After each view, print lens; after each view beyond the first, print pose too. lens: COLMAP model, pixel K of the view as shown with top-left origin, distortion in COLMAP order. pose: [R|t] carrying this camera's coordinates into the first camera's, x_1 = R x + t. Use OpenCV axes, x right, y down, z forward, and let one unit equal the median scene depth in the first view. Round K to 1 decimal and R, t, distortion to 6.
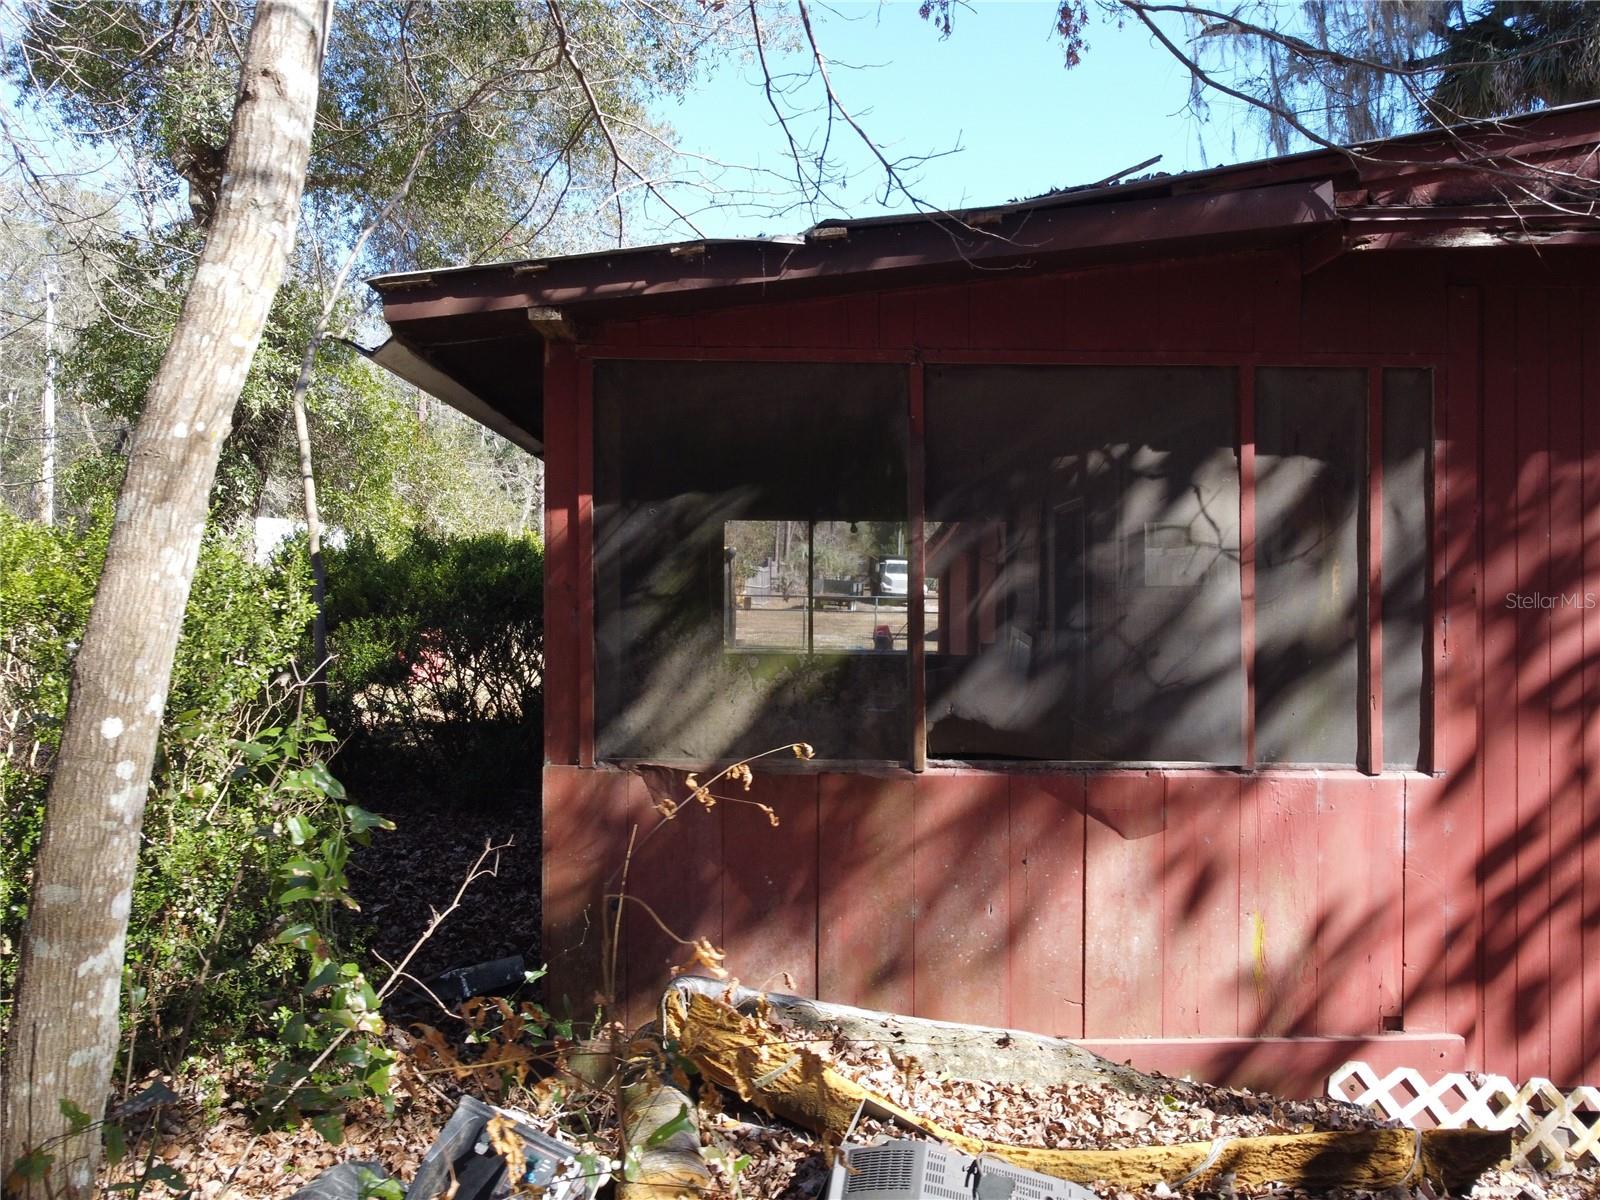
lens RADIAL K [[1222.0, 0, 800.4], [0, 1222.0, 590.5], [0, 0, 1]] dist [-0.006528, -0.002186]
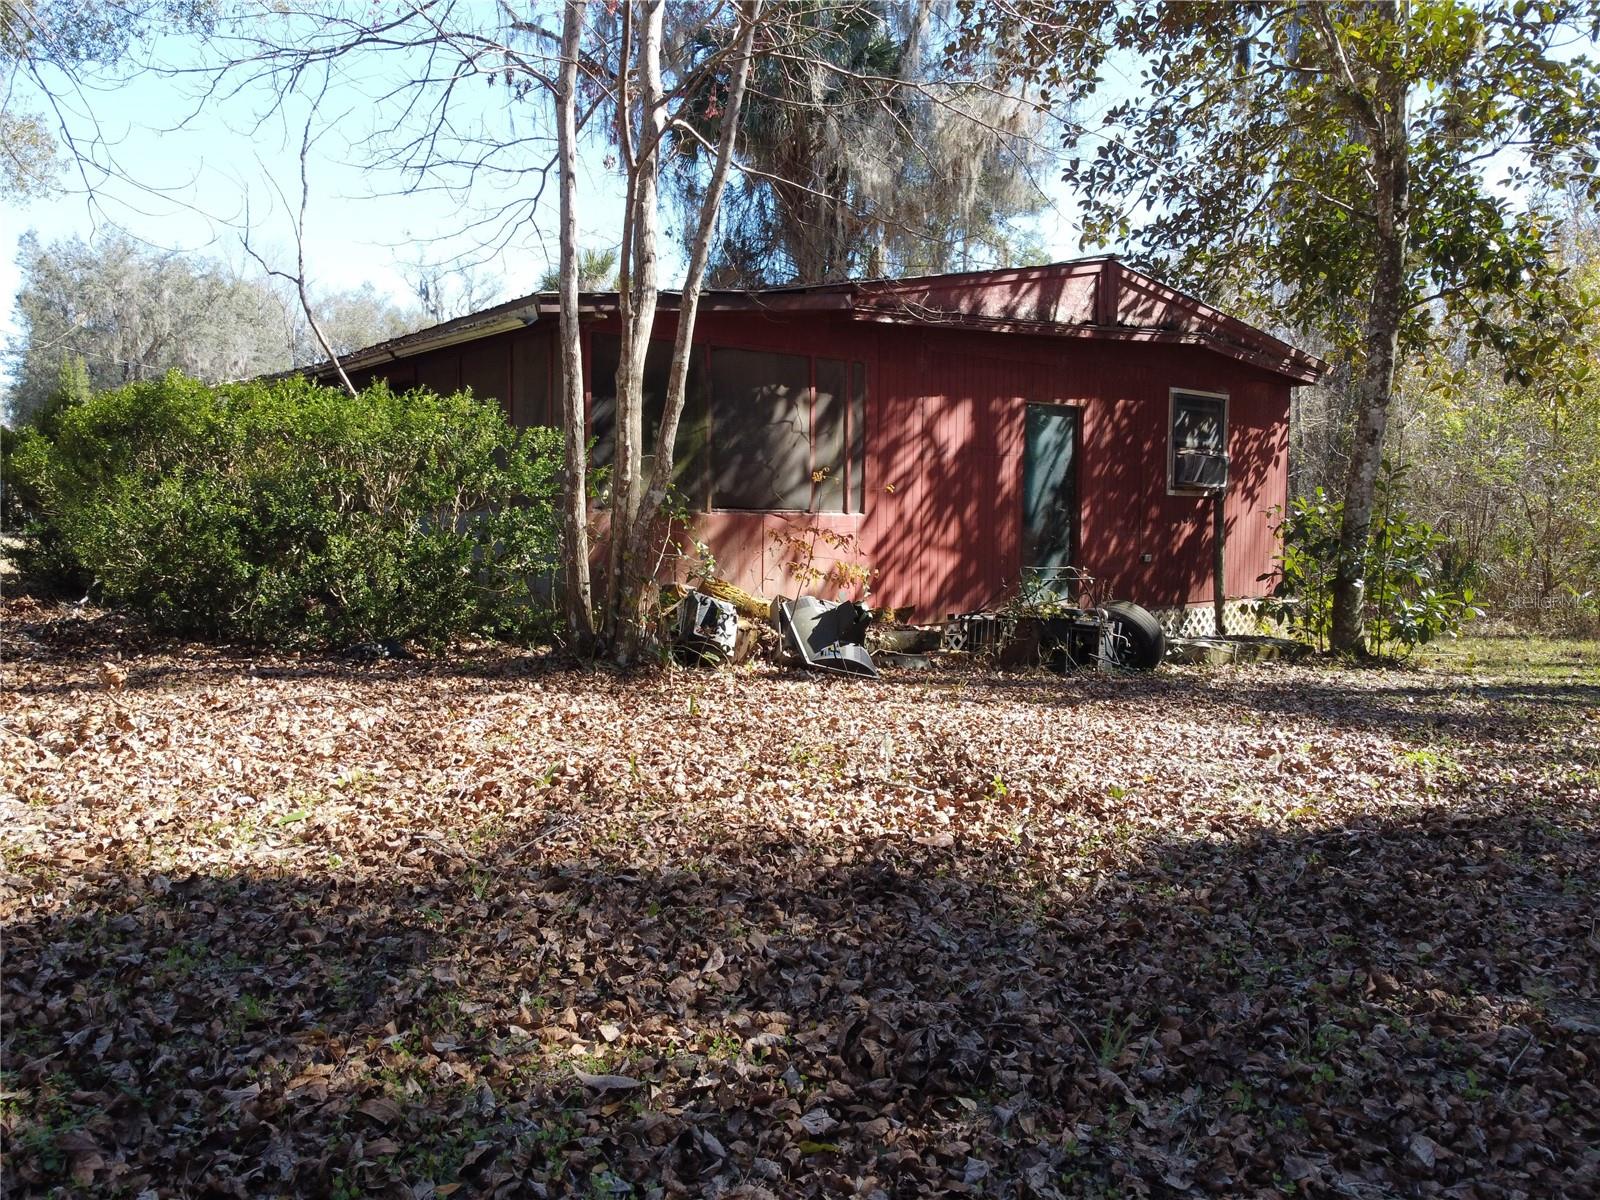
lens RADIAL K [[1222.0, 0, 802.3], [0, 1222.0, 586.2], [0, 0, 1]] dist [-0.006528, -0.002186]
pose [[0.774648, -0.036661, 0.631329, -1.304843], [-0.013134, 0.997170, 0.074020, 0.108427], [-0.632256, -0.065631, 0.771974, -1.017708]]
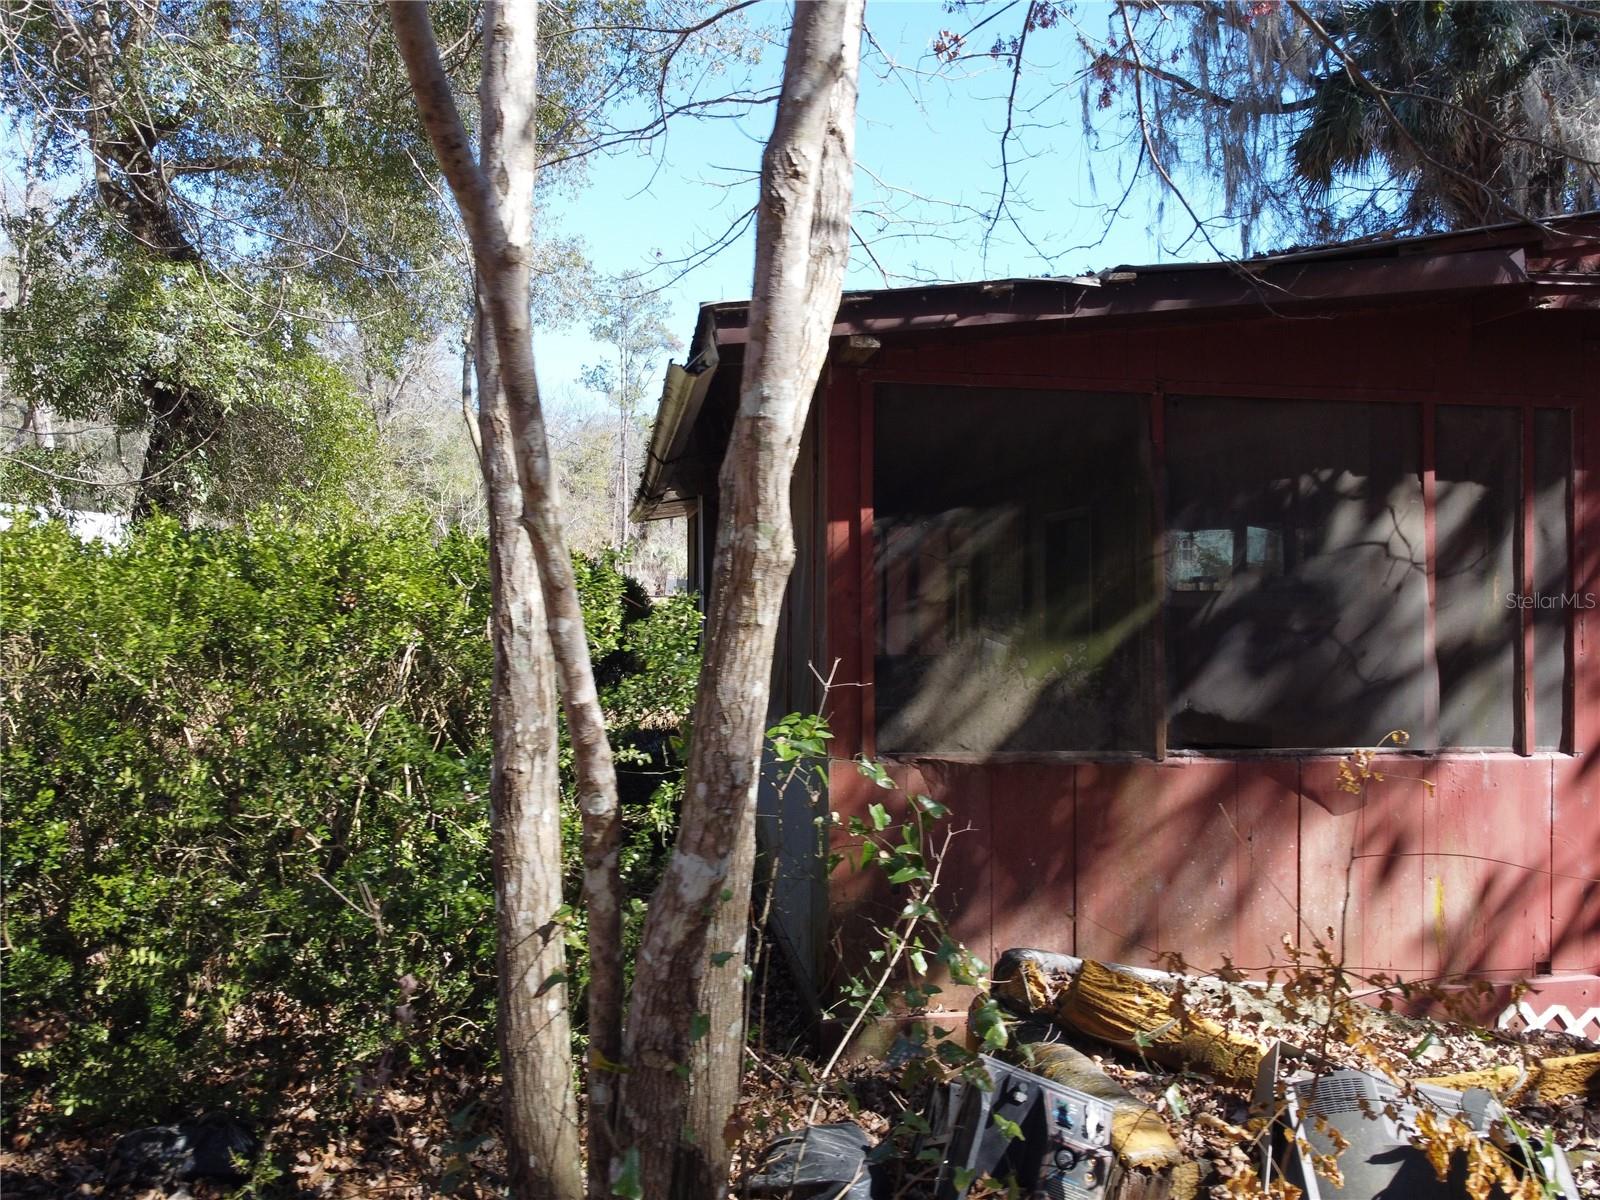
lens RADIAL K [[1222.0, 0, 789.5], [0, 1222.0, 586.8], [0, 0, 1]] dist [-0.006528, -0.002186]
pose [[0.989741, 0.002217, 0.142853, -0.397089], [-0.001912, 0.999996, -0.002268, -0.006627], [-0.142858, 0.001971, 0.989741, -0.053532]]
